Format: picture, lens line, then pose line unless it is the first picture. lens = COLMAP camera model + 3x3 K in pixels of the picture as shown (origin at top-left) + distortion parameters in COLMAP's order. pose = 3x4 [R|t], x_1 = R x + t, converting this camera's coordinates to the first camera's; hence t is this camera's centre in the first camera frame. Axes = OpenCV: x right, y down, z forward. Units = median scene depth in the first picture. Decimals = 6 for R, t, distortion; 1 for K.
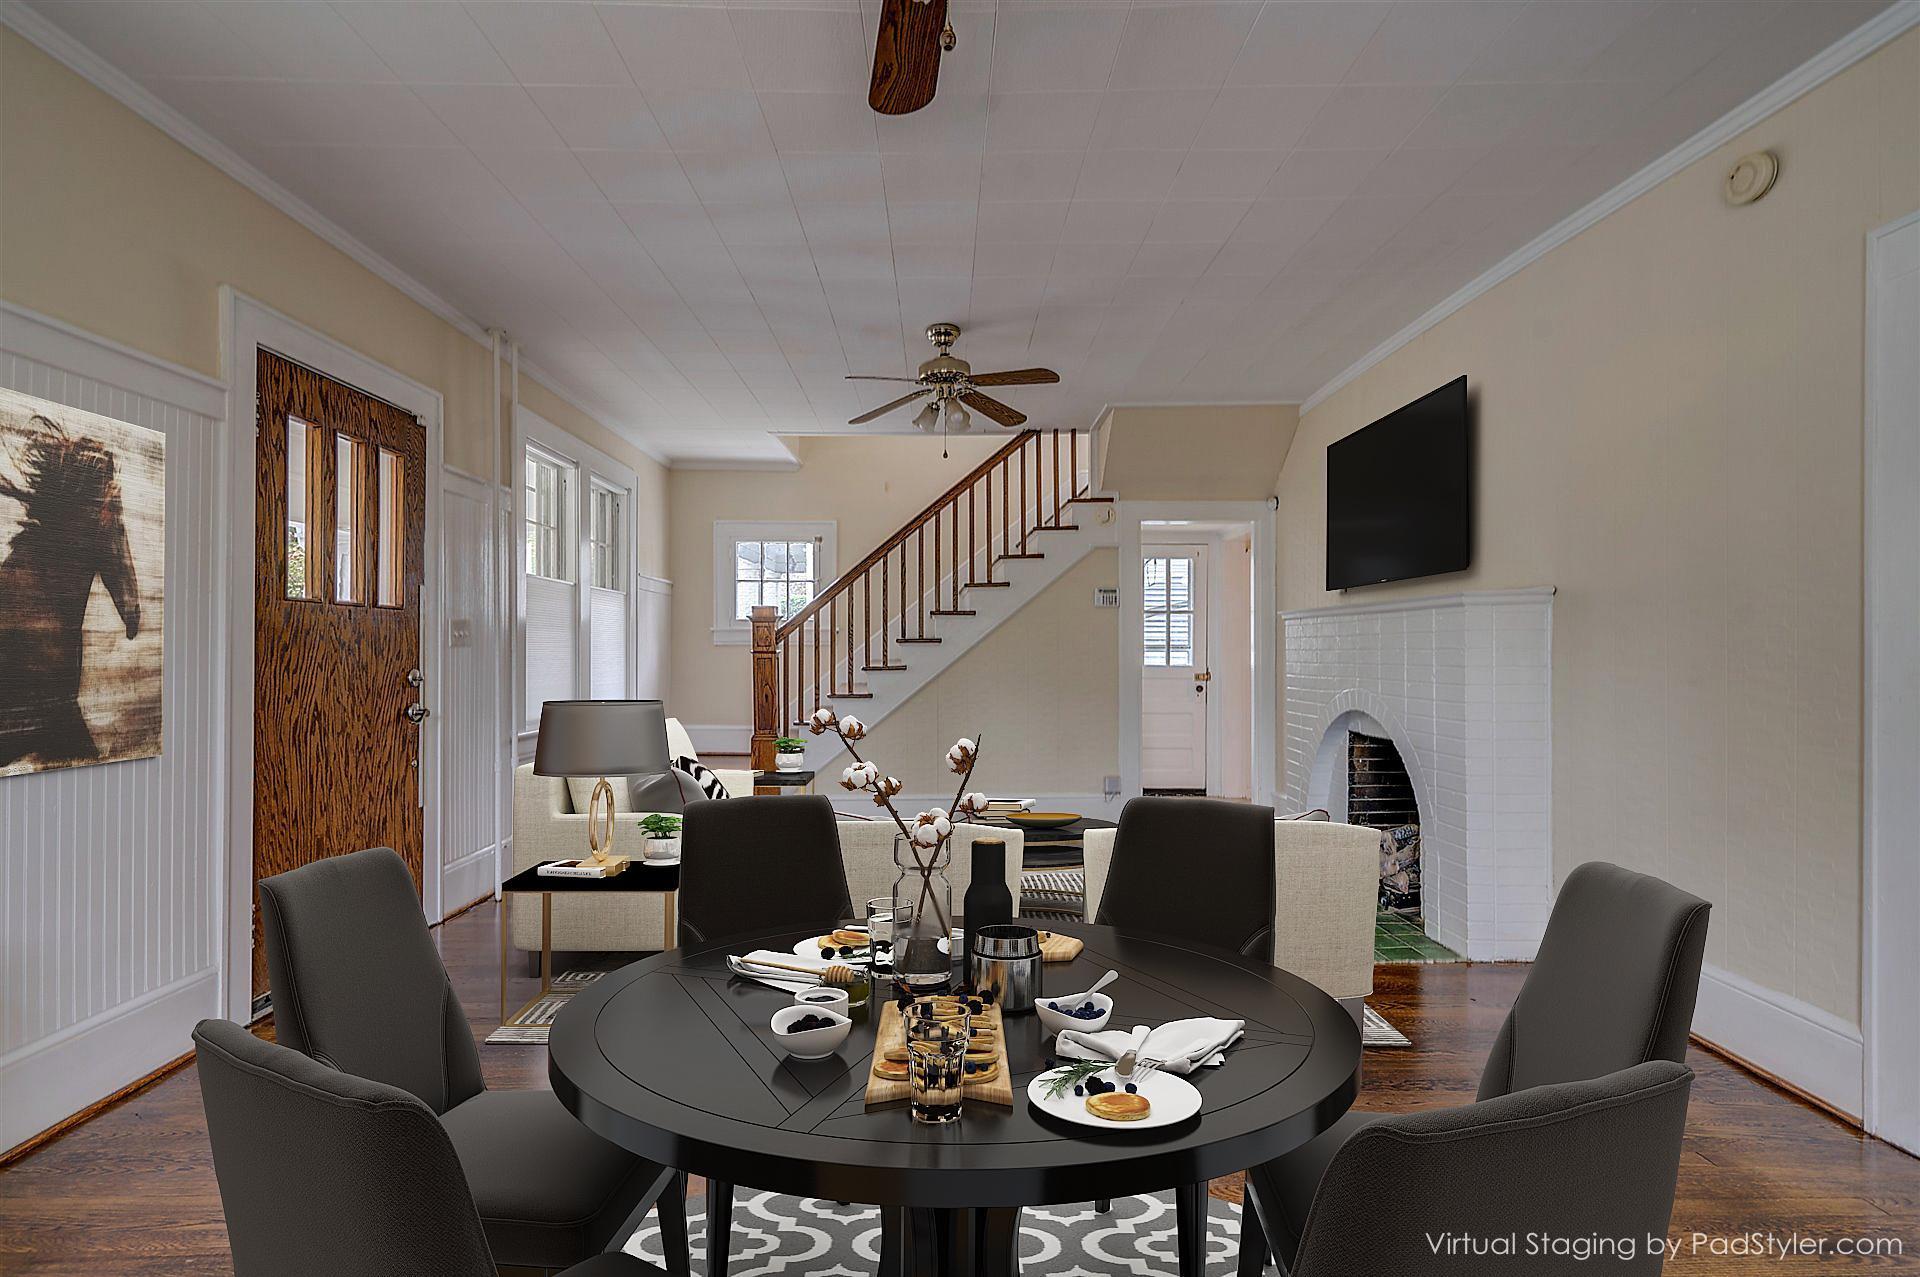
lens RADIAL K [[890.6, 0, 960.8], [0, 890.6, 648.4], [0, 0, 1]] dist [-0.001305, 0.000672]
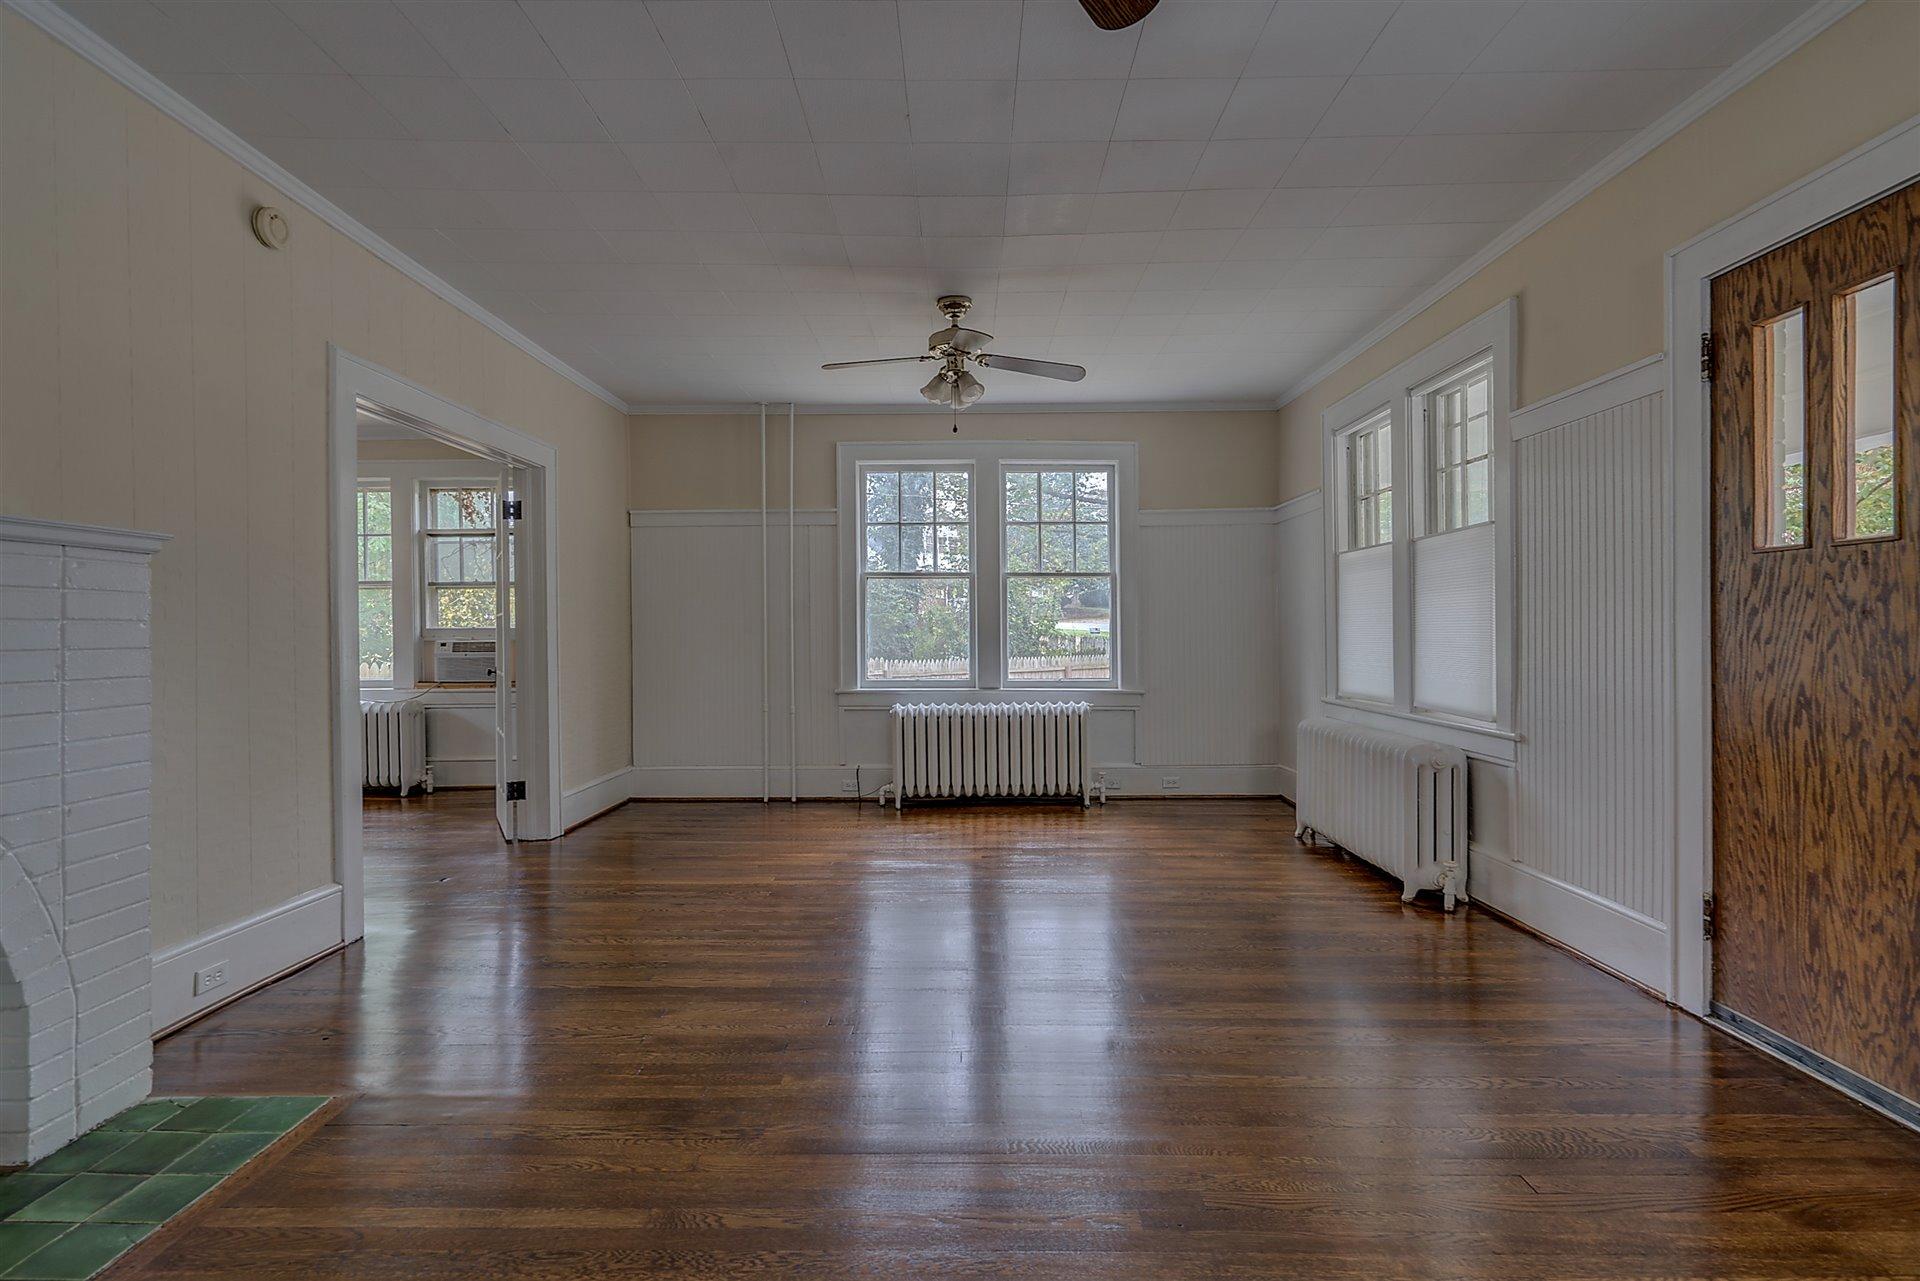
lens RADIAL K [[890.6, 0, 957.4], [0, 890.6, 634.8], [0, 0, 1]] dist [-0.001305, 0.000672]
pose [[-0.999691, 0.005985, 0.024140, -0.043775], [0.006029, 0.999980, 0.001786, 0.013768], [-0.024129, 0.001931, -0.999707, 1.741916]]
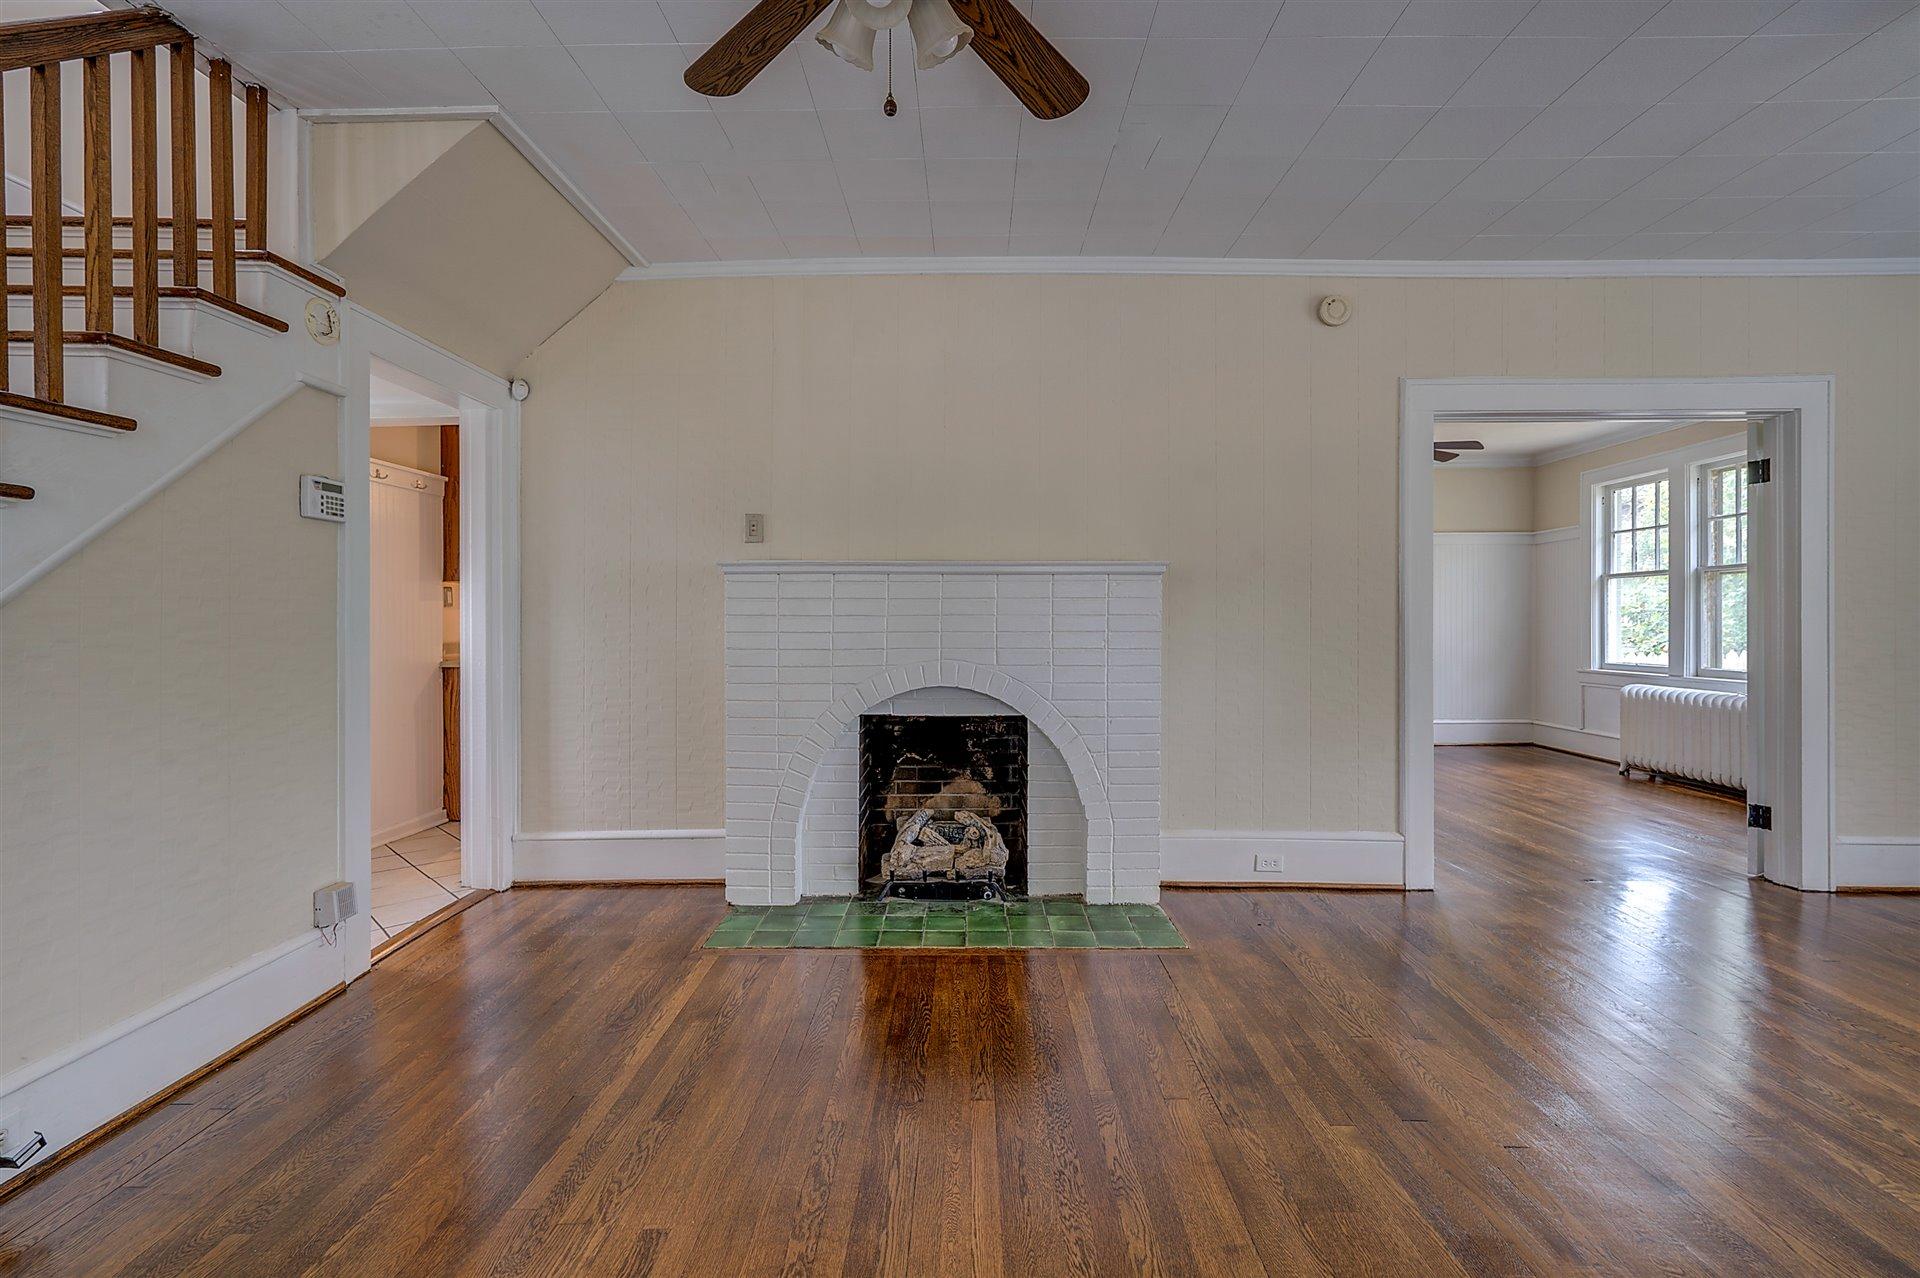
lens RADIAL K [[890.6, 0, 970.1], [0, 890.6, 621.9], [0, 0, 1]] dist [-0.001305, 0.000672]
pose [[0.034159, -0.002118, 0.999414, -0.543530], [-0.000912, 0.999997, 0.002150, 0.006673], [-0.999416, -0.000985, 0.034157, 1.267409]]
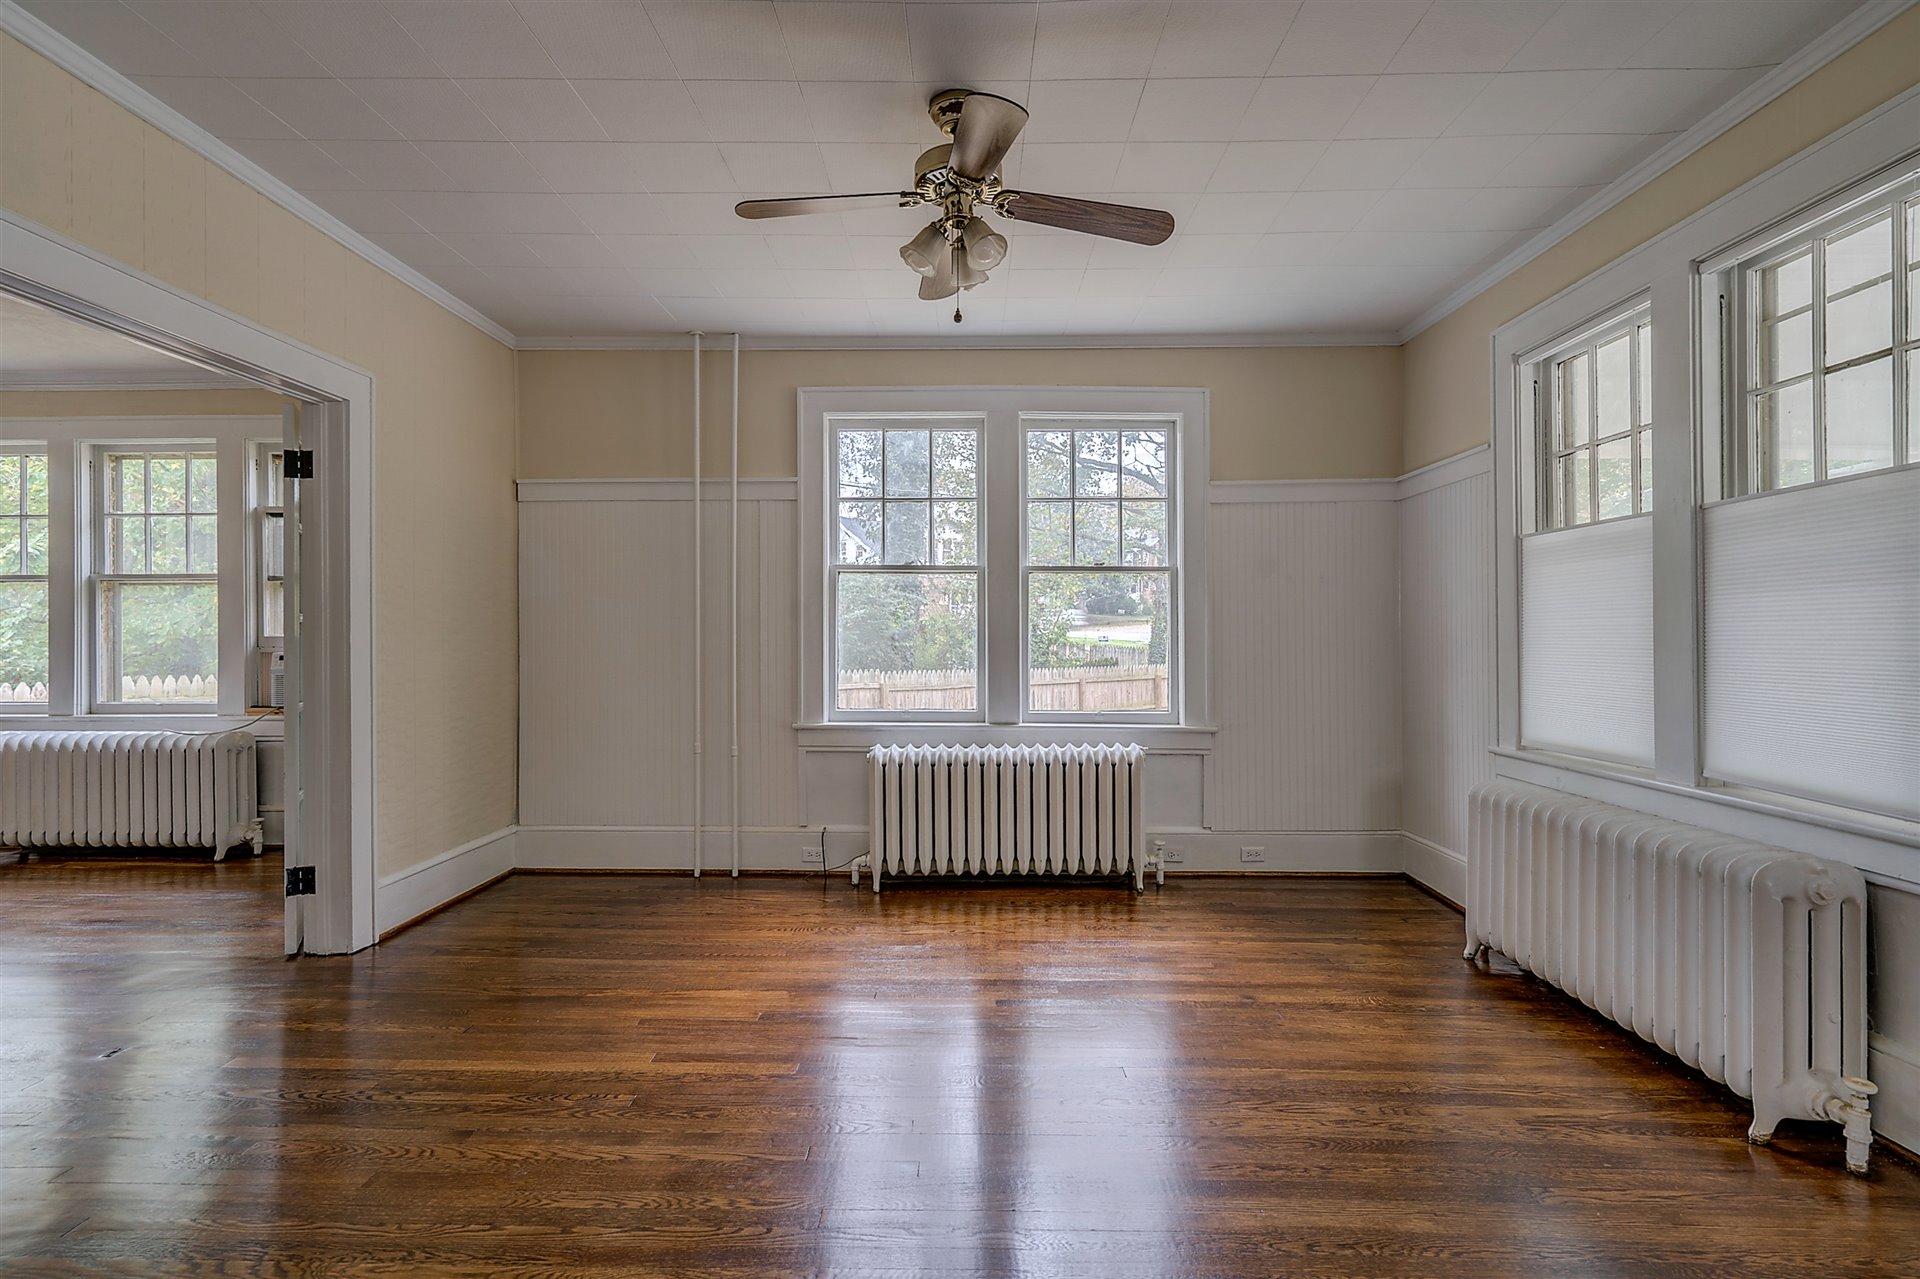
lens RADIAL K [[890.6, 0, 945.7], [0, 890.6, 638.7], [0, 0, 1]] dist [-0.001305, 0.000672]
pose [[-0.999115, -0.000418, 0.042069, -0.032549], [-0.000501, 0.999998, -0.001939, 0.001404], [-0.042068, -0.001958, -0.999113, 1.202881]]
